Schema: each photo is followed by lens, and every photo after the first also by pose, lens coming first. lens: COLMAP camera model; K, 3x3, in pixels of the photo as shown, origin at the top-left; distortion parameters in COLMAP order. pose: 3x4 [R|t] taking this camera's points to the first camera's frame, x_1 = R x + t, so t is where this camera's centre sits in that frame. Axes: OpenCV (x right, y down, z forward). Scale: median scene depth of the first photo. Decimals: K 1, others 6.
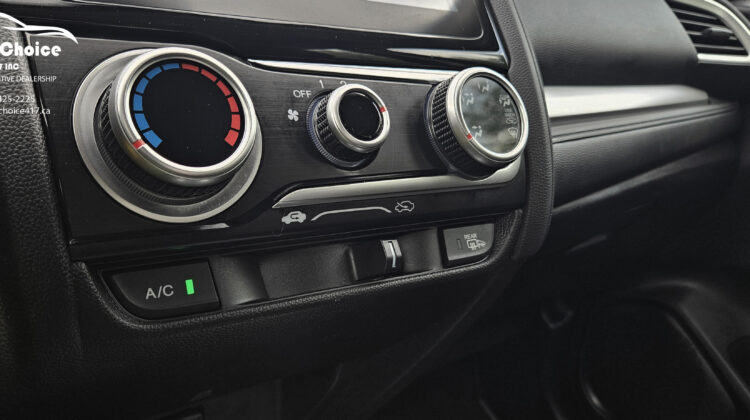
lens RADIAL K [[608.1, 0, 373.8], [0, 608.1, 213.7], [0, 0, 1]] dist [0.032006, -0.028942]
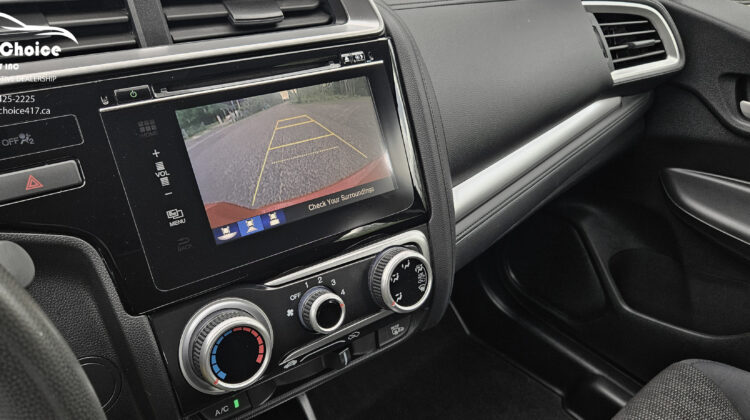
lens RADIAL K [[608.1, 0, 378.2], [0, 608.1, 212.0], [0, 0, 1]] dist [0.032006, -0.028942]
pose [[0.997935, 0.037314, 0.052290, 0.018384], [-0.054279, 0.925151, 0.375699, -1.098823], [-0.034357, -0.377762, 0.925265, -0.522233]]
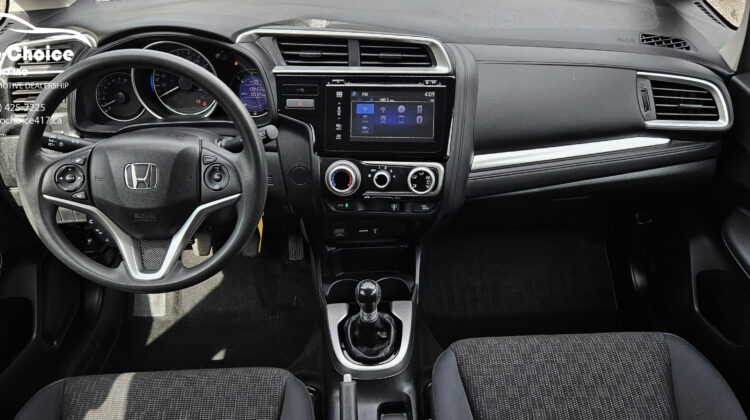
lens RADIAL K [[608.1, 0, 379.8], [0, 608.1, 210.9], [0, 0, 1]] dist [0.032006, -0.028942]
pose [[0.776172, 0.330635, -0.536877, 2.402292], [-0.082310, 0.897327, 0.433623, -1.868319], [0.625125, -0.292376, 0.723695, -2.260361]]
